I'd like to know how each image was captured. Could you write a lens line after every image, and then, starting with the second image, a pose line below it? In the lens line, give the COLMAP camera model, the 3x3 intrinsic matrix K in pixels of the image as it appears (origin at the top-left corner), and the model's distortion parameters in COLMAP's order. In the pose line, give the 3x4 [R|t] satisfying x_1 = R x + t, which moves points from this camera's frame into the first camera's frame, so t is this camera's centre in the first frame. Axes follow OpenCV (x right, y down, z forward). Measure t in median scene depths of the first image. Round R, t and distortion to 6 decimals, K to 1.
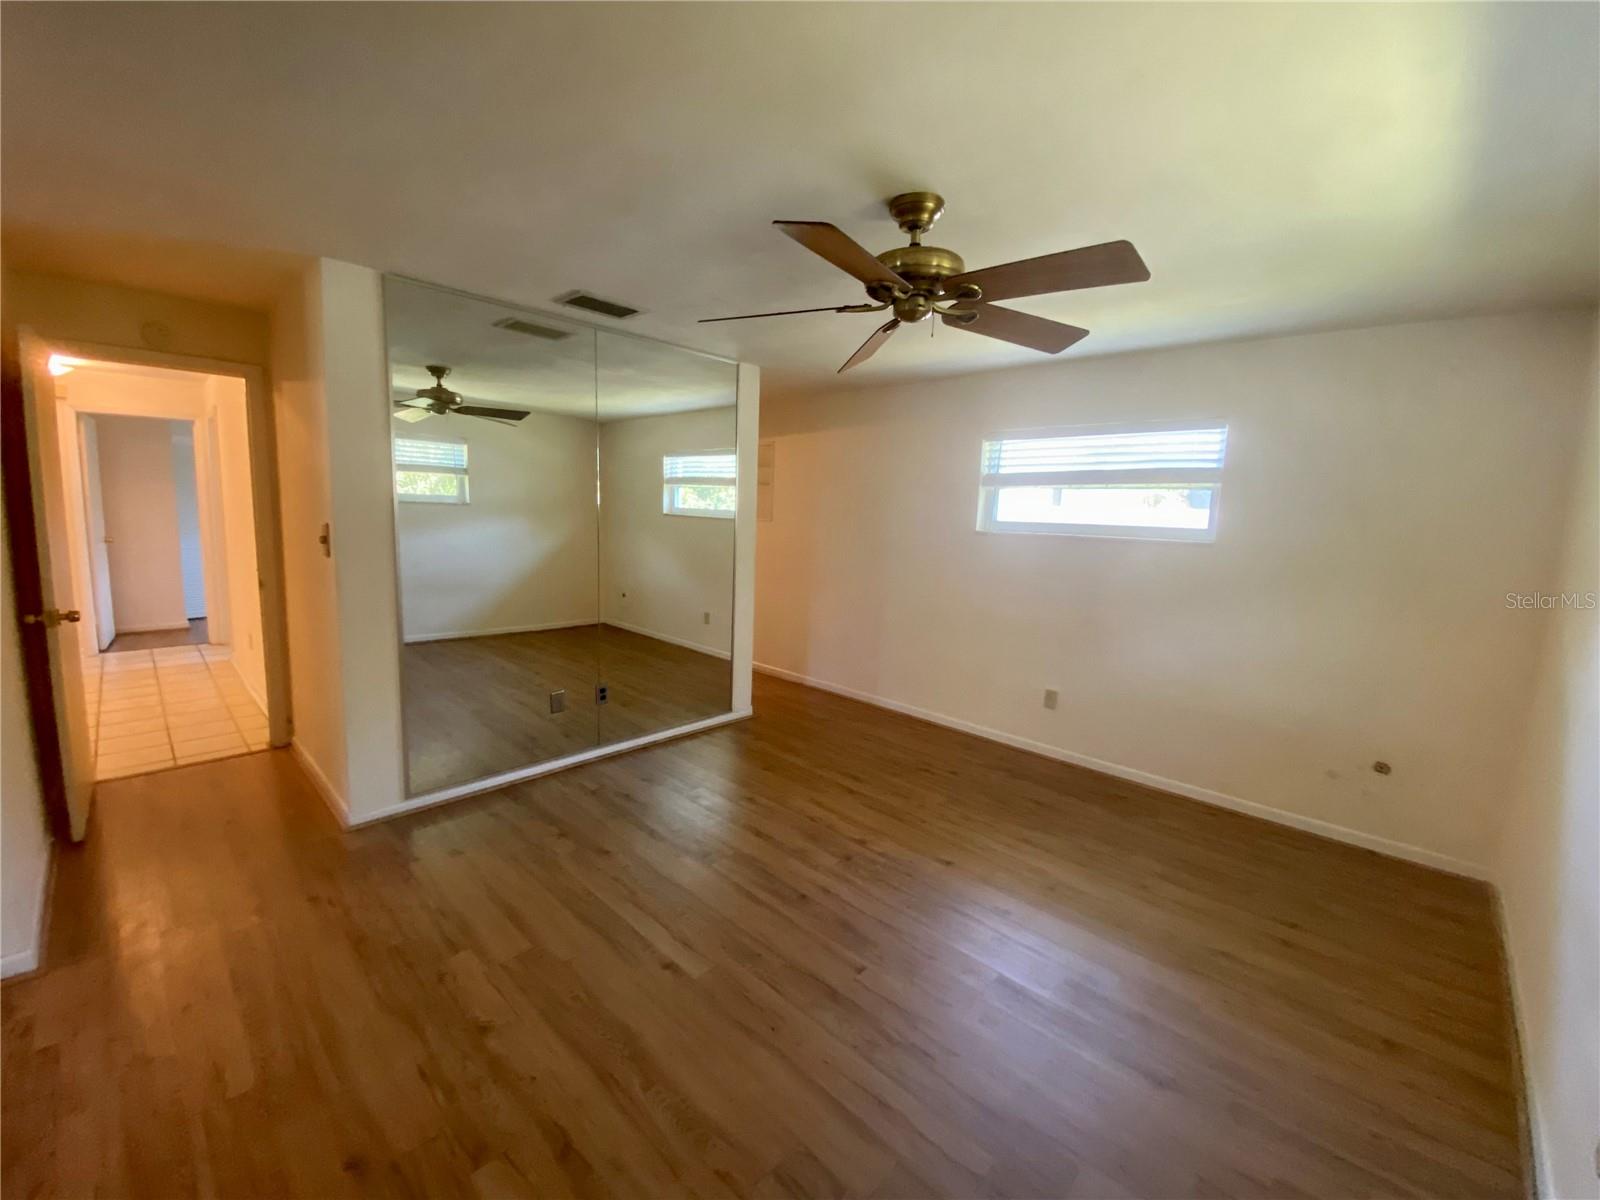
lens RADIAL K [[640.2, 0, 800.0], [0, 640.2, 600.0], [0, 0, 1]] dist [-0.000273, -0.000260]
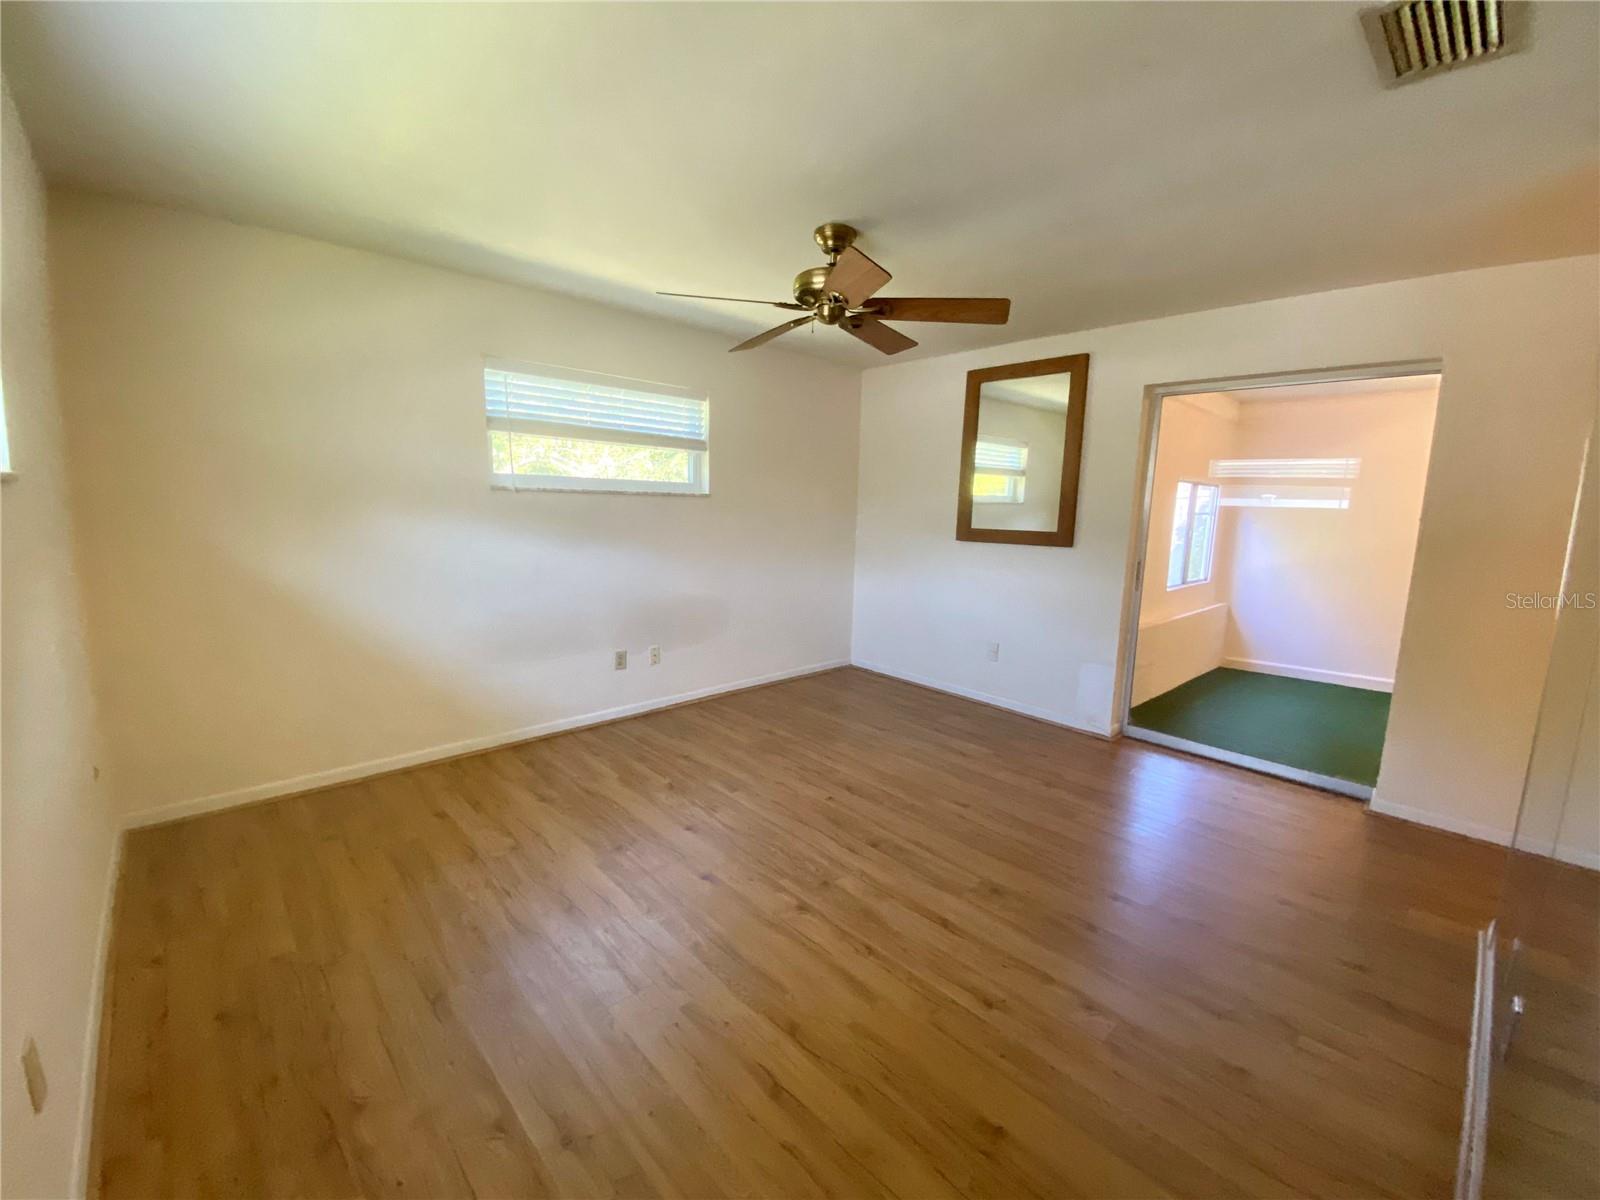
lens RADIAL K [[640.2, 0, 800.0], [0, 640.2, 600.0], [0, 0, 1]] dist [-0.000273, -0.000260]
pose [[-0.996197, -0.073921, 0.046125, 0.091533], [-0.056848, 0.952598, 0.298872, -0.192804], [-0.066031, 0.295113, -0.953178, 1.618042]]
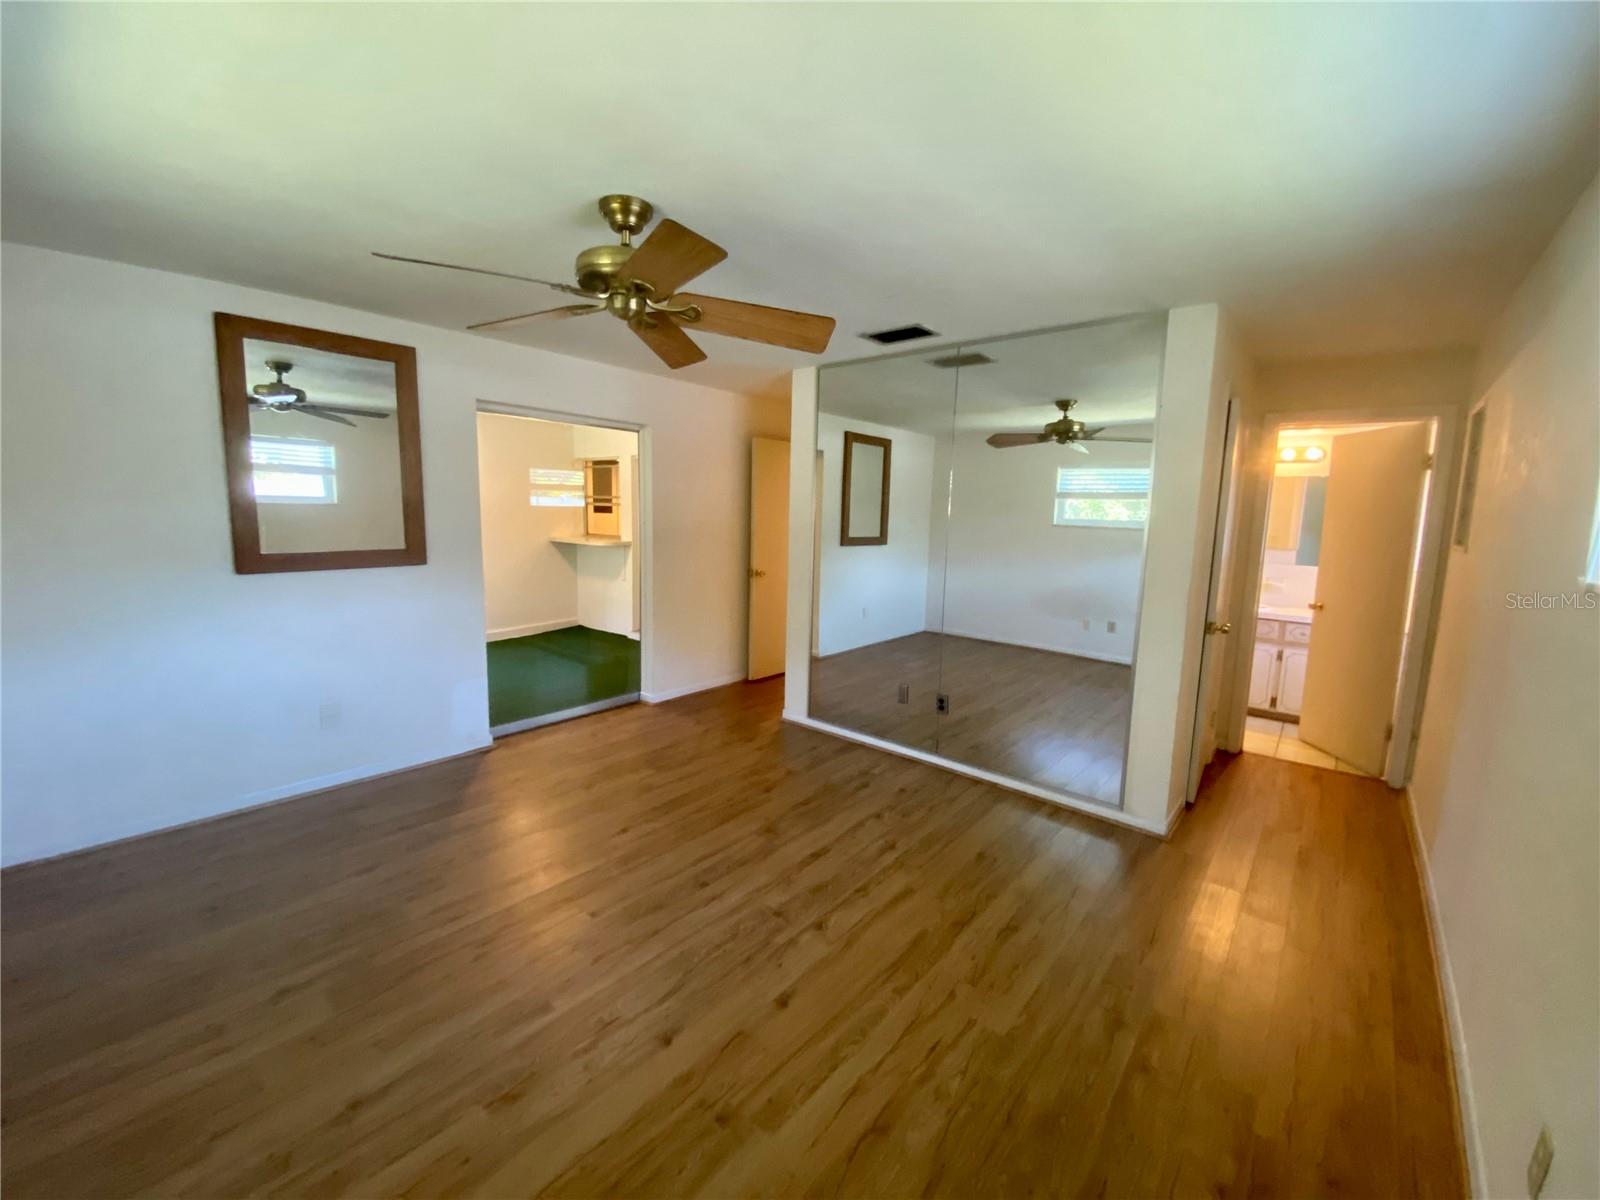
lens RADIAL K [[643.2, 0, 794.7], [0, 643.2, 588.5], [0, 0, 1]] dist [0.000506, -0.000218]
pose [[0.054515, 0.086600, -0.994751, 0.856893], [-0.168927, 0.982672, 0.076290, -0.089796], [0.984120, 0.163881, 0.068199, 0.850801]]
